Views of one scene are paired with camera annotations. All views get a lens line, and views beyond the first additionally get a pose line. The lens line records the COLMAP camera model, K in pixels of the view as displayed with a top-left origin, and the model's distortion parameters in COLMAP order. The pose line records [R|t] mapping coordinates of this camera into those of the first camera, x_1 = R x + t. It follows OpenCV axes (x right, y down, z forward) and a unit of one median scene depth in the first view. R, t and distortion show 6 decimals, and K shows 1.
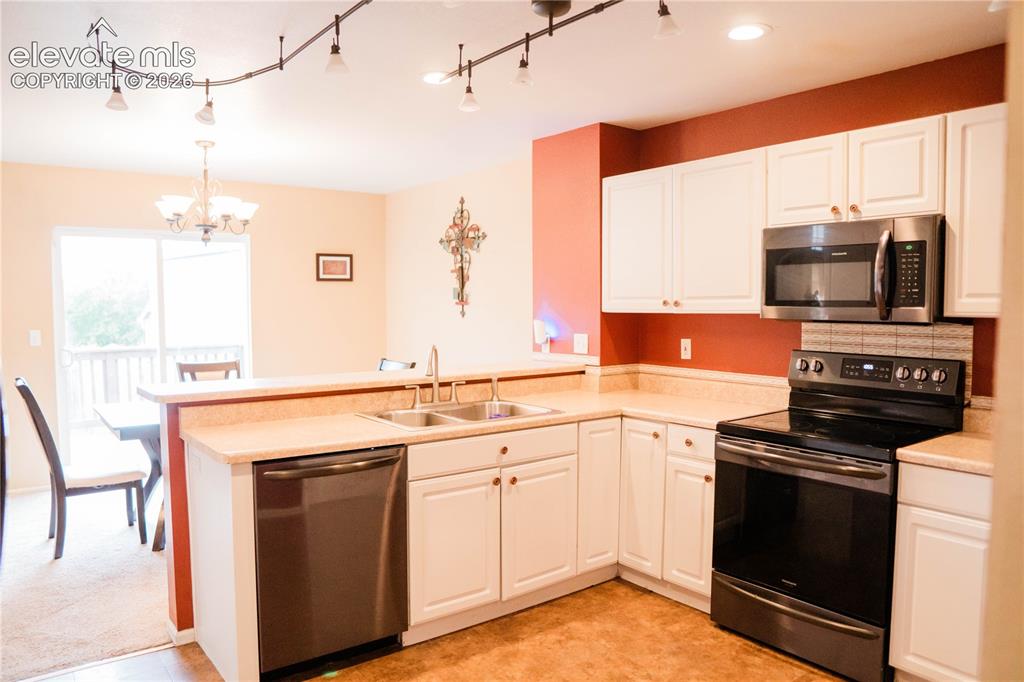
lens RADIAL K [[714.8, 0, 508.2], [0, 714.8, 342.0], [0, 0, 1]] dist [-0.109555, 0.066568]
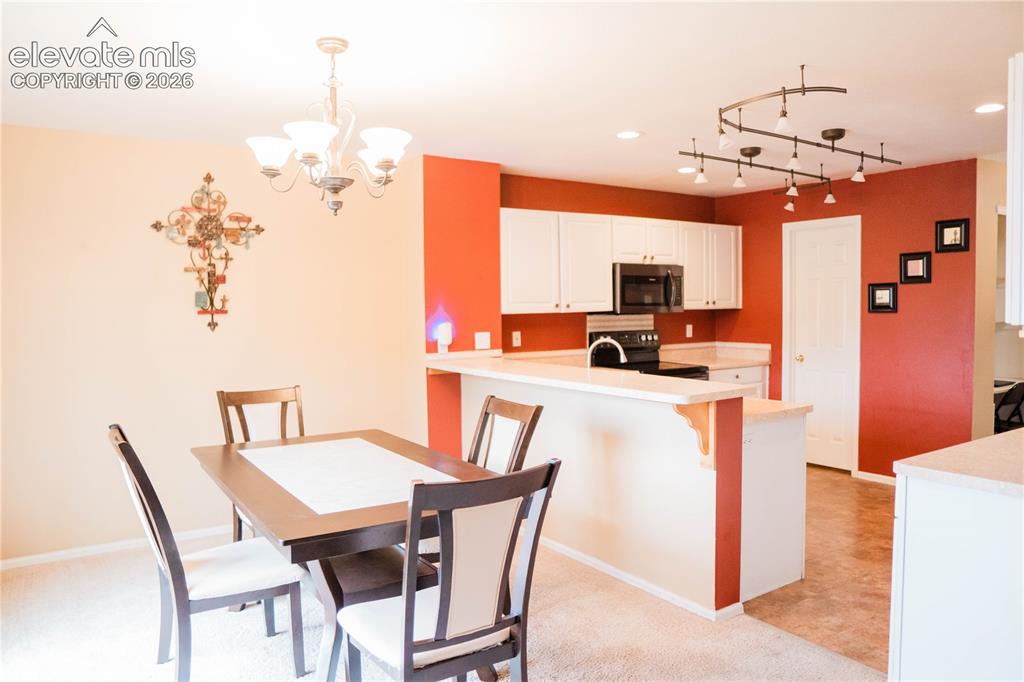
lens RADIAL K [[714.8, 0, 508.2], [0, 714.8, 342.0], [0, 0, 1]] dist [-0.109555, 0.066568]
pose [[0.065770, -0.054493, 0.996346, -1.069160], [0.067890, 0.996438, 0.050017, -0.051626], [-0.995523, 0.064352, 0.069236, 0.852305]]
